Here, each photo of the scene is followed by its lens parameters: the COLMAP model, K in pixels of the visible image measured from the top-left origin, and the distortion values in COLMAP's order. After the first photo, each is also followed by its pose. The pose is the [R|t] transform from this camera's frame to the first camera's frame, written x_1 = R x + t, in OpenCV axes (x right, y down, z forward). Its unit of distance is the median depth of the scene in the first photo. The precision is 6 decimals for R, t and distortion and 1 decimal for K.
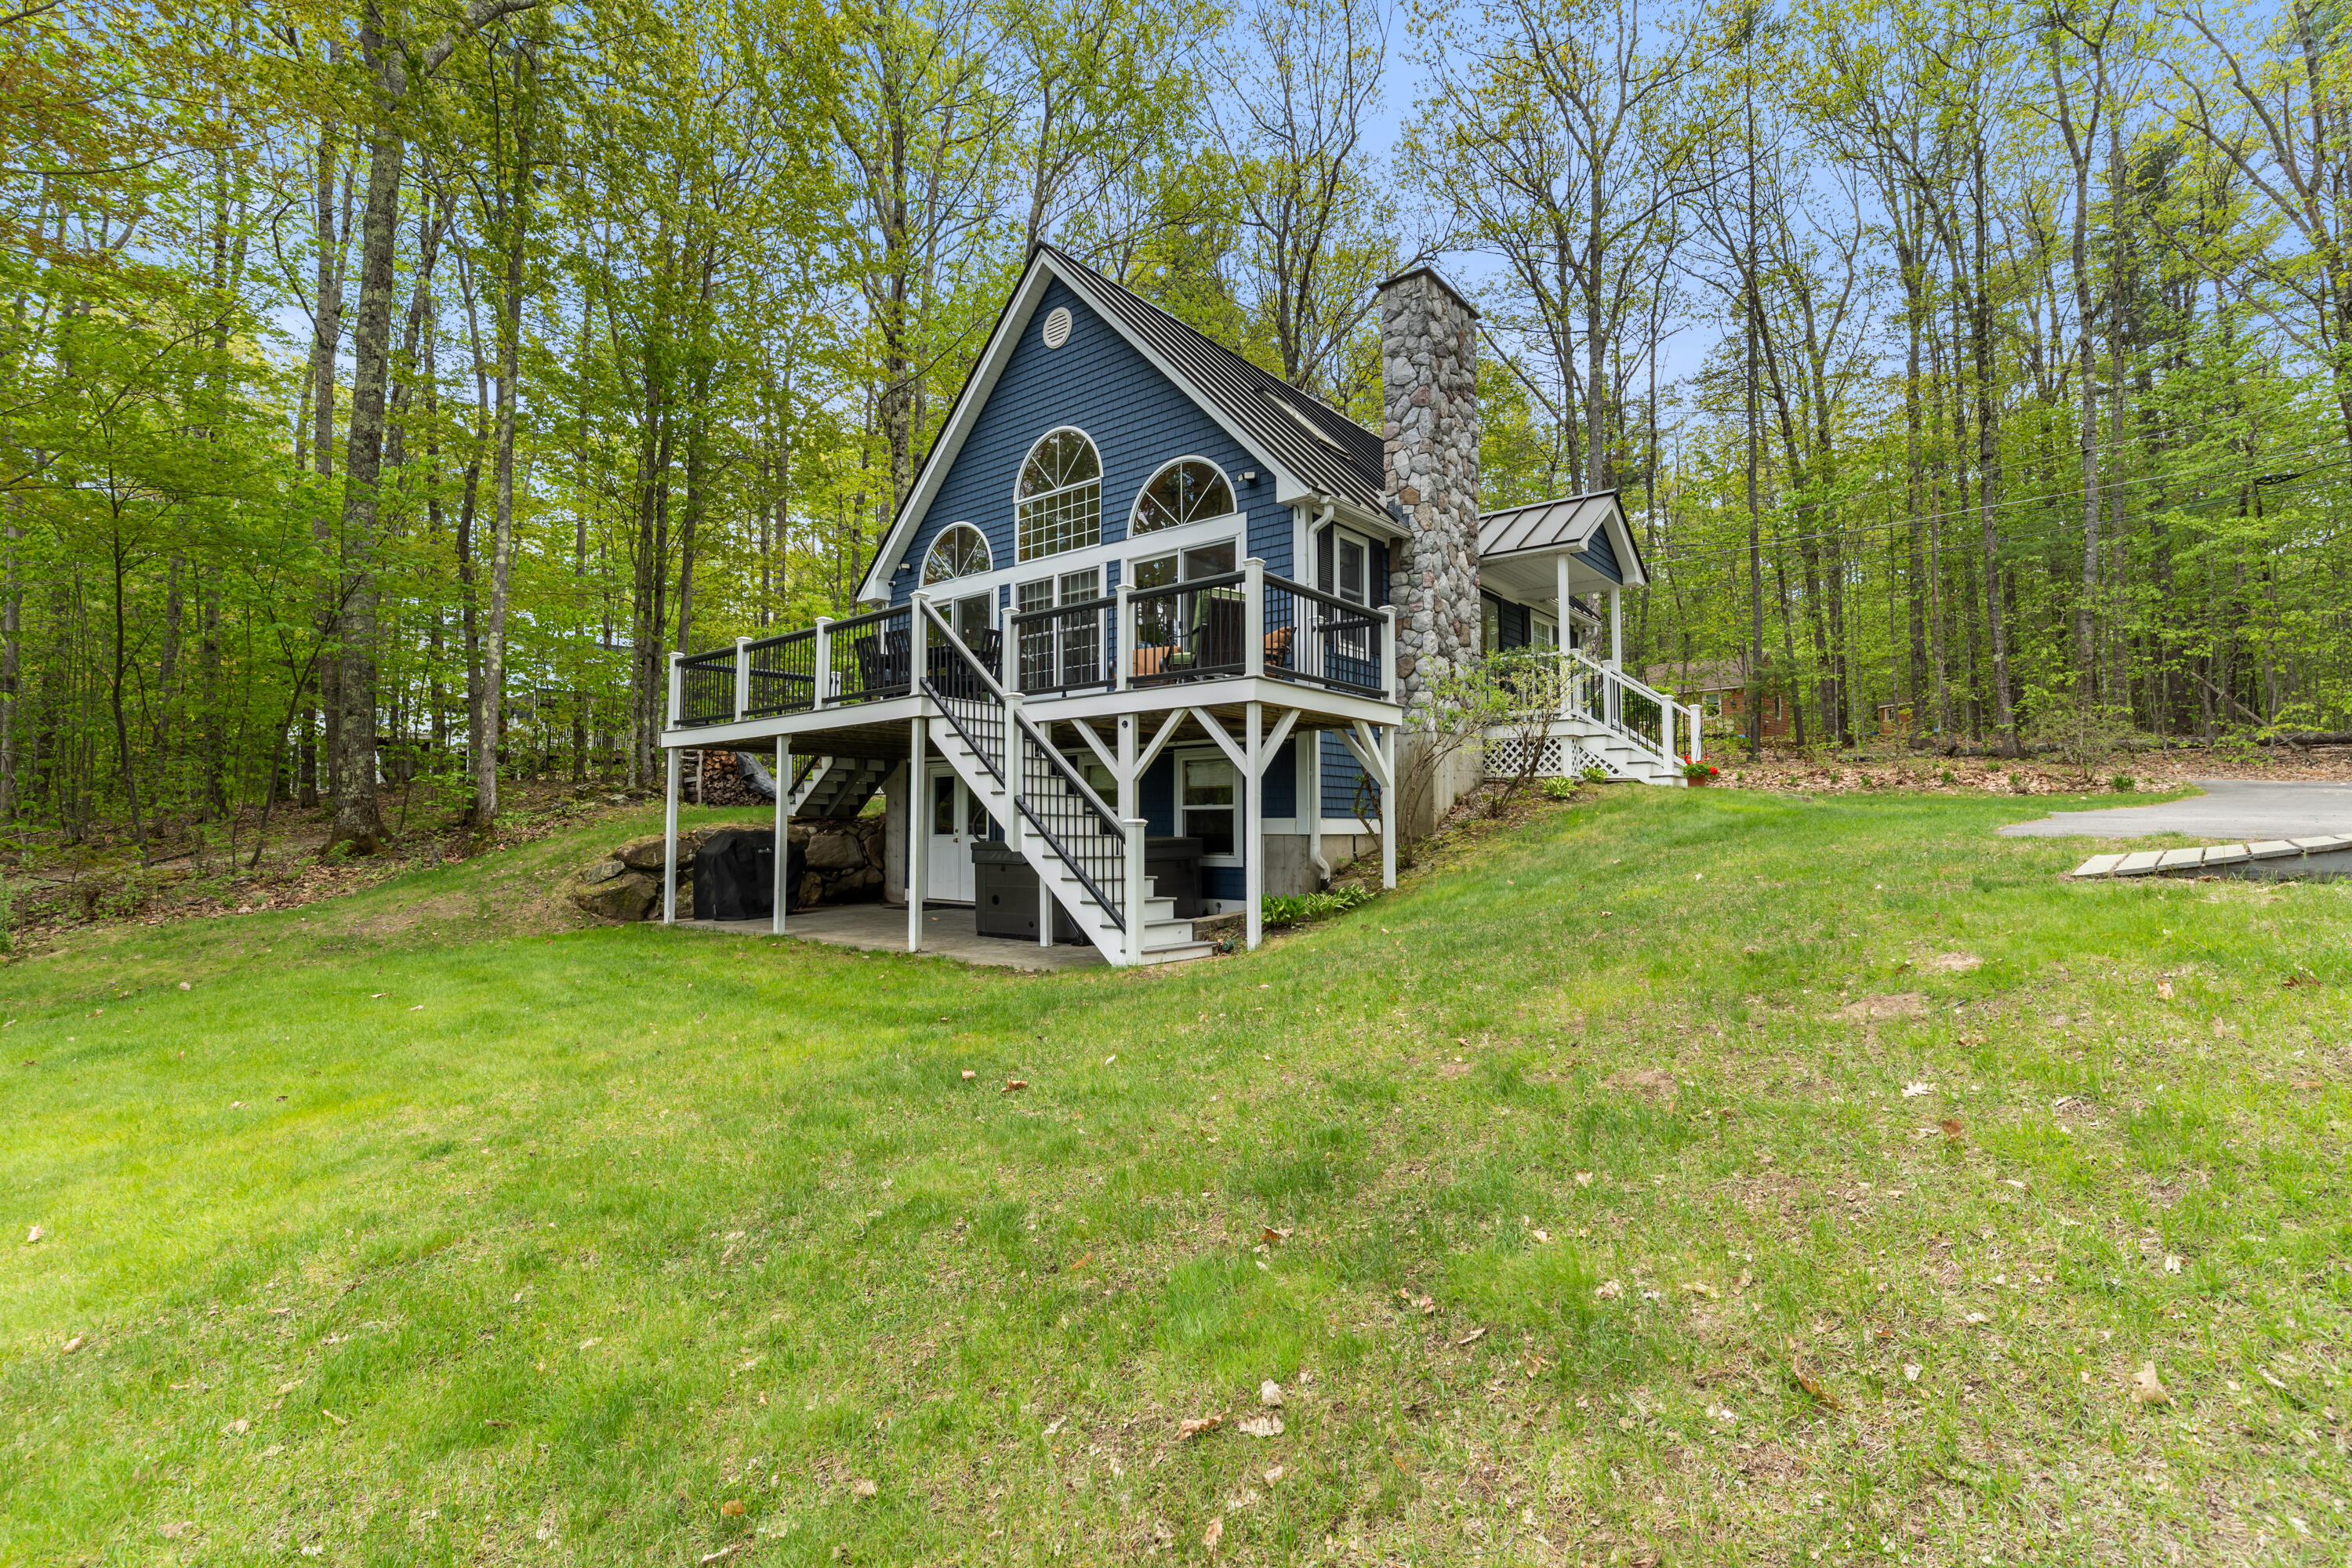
lens RADIAL K [[1058.1, 0, 1173.2], [0, 1058.1, 777.5], [0, 0, 1]] dist [-0.004622, 0.001009]
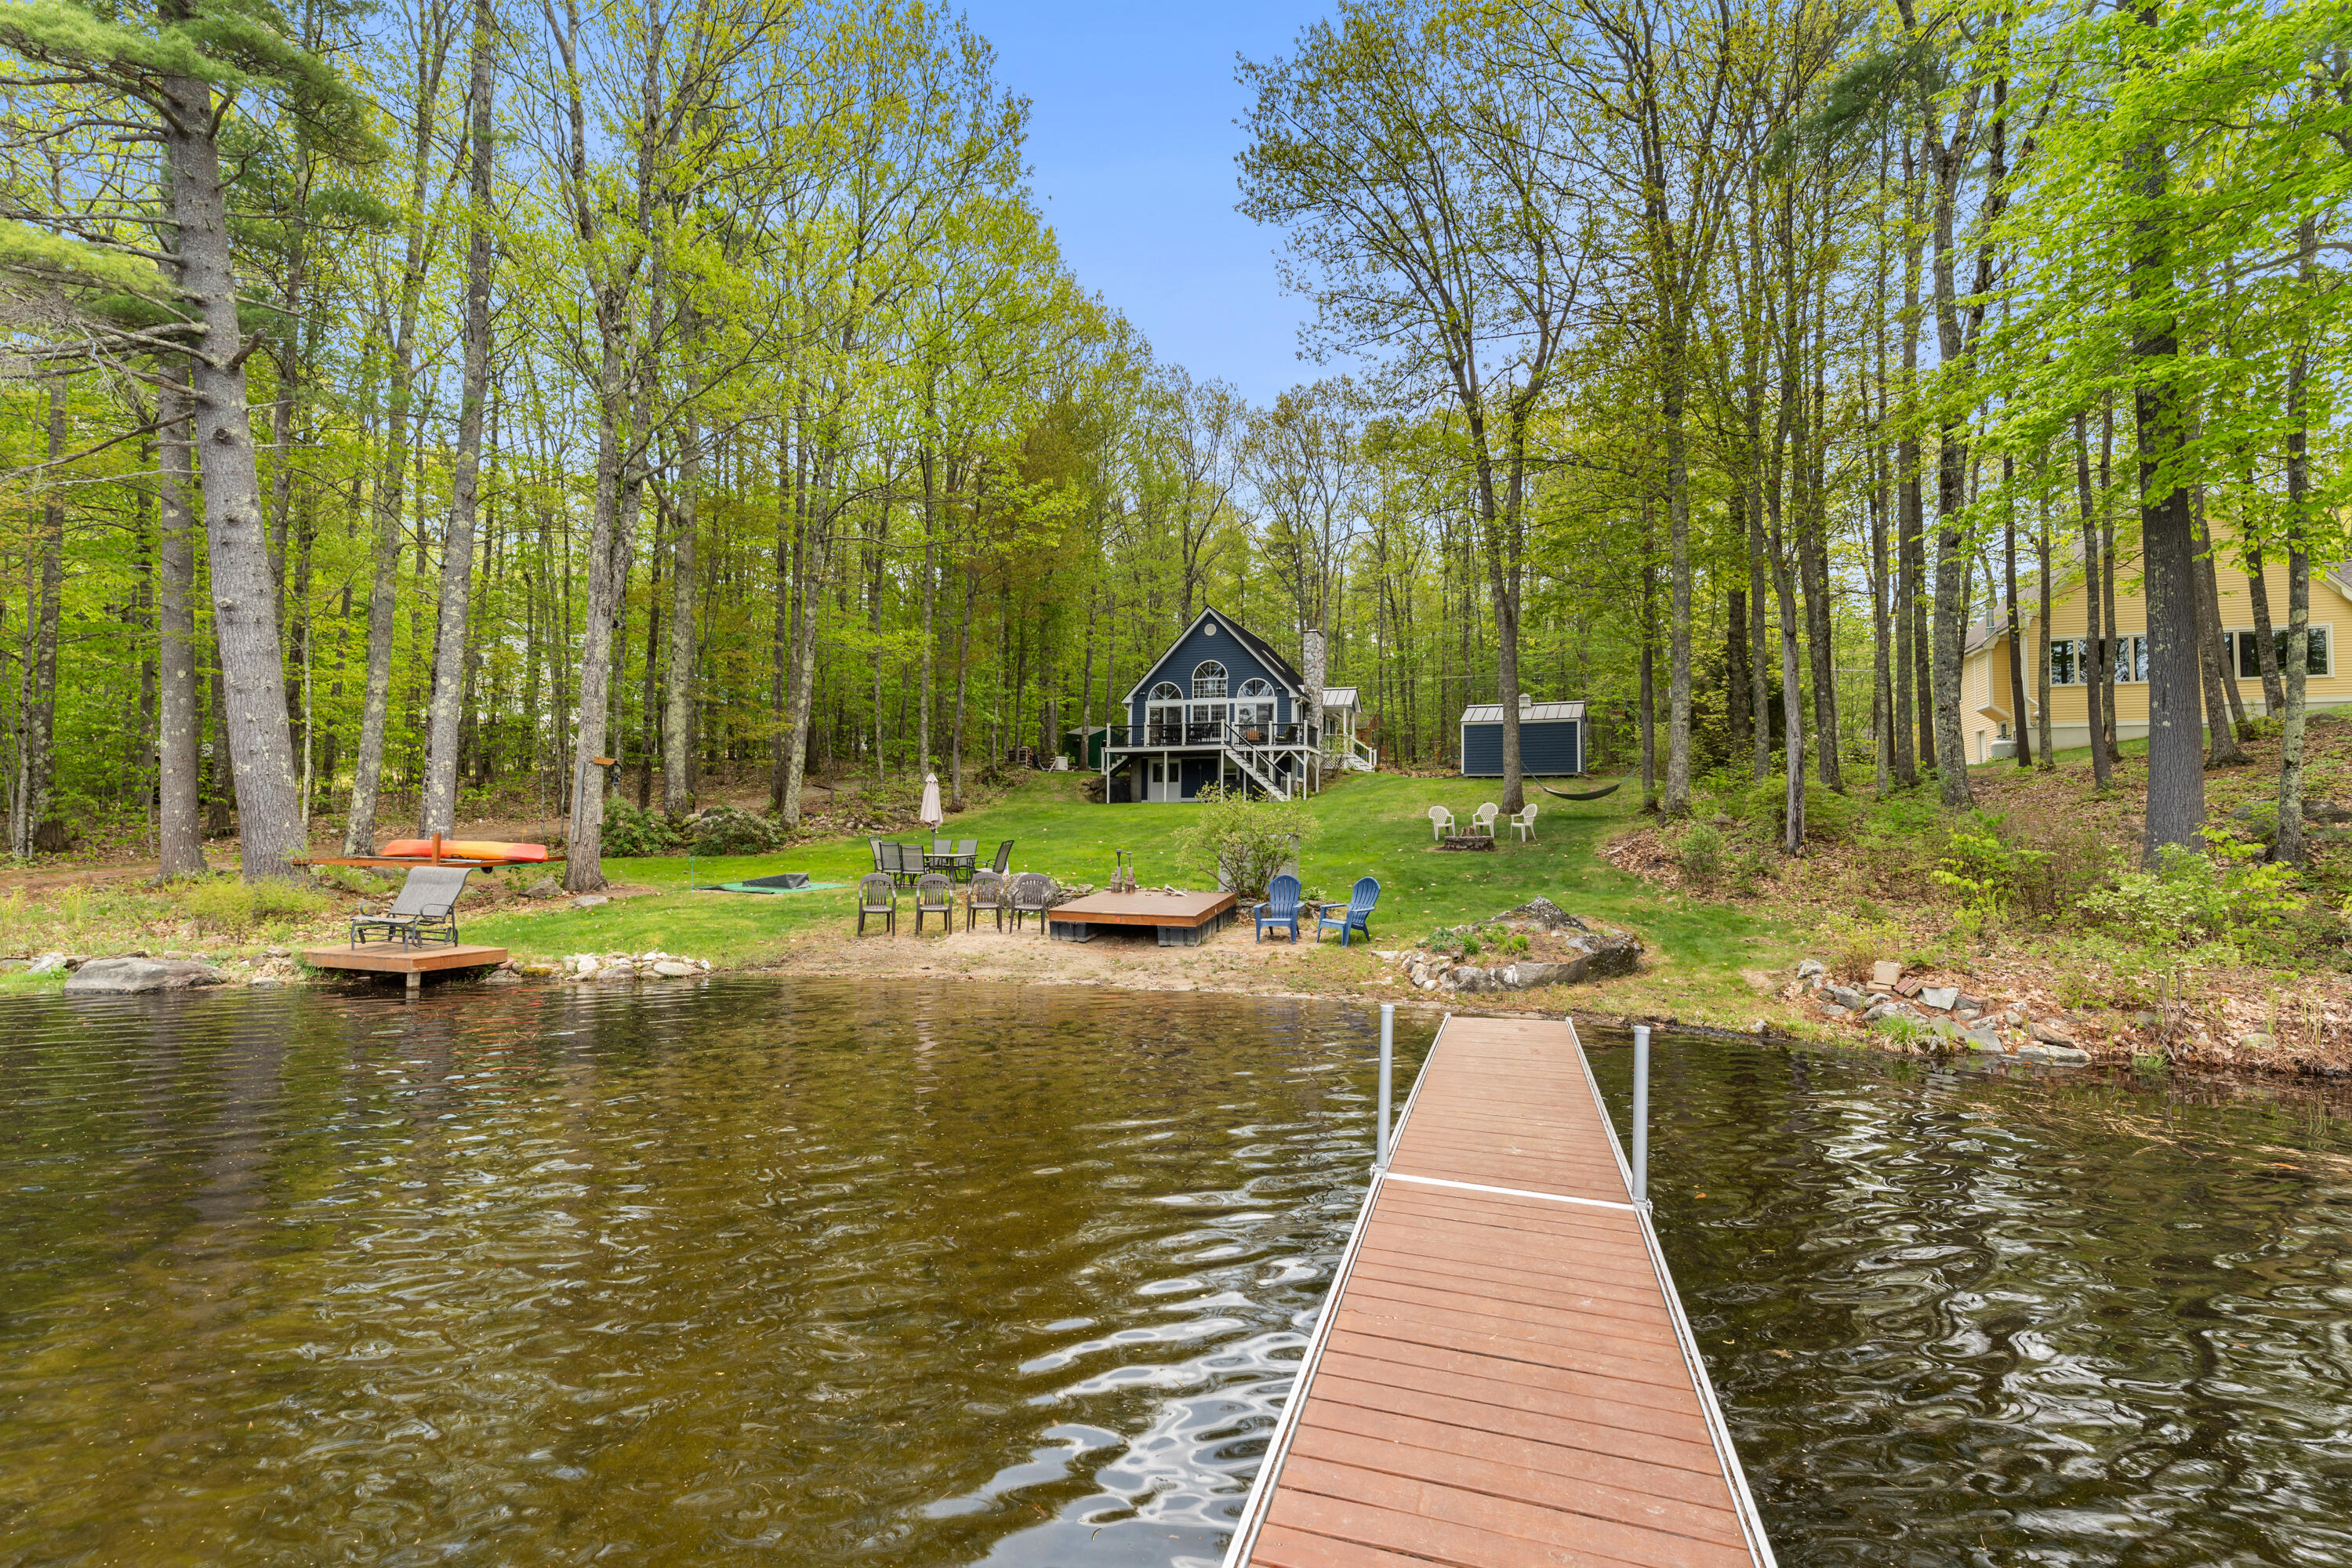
lens RADIAL K [[1058.1, 0, 1173.2], [0, 1058.1, 777.5], [0, 0, 1]] dist [-0.004622, 0.001009]
pose [[0.940983, 0.021197, 0.337788, -1.496906], [-0.019394, 0.999774, -0.008712, 0.075706], [-0.337897, 0.001647, 0.941182, -2.336224]]
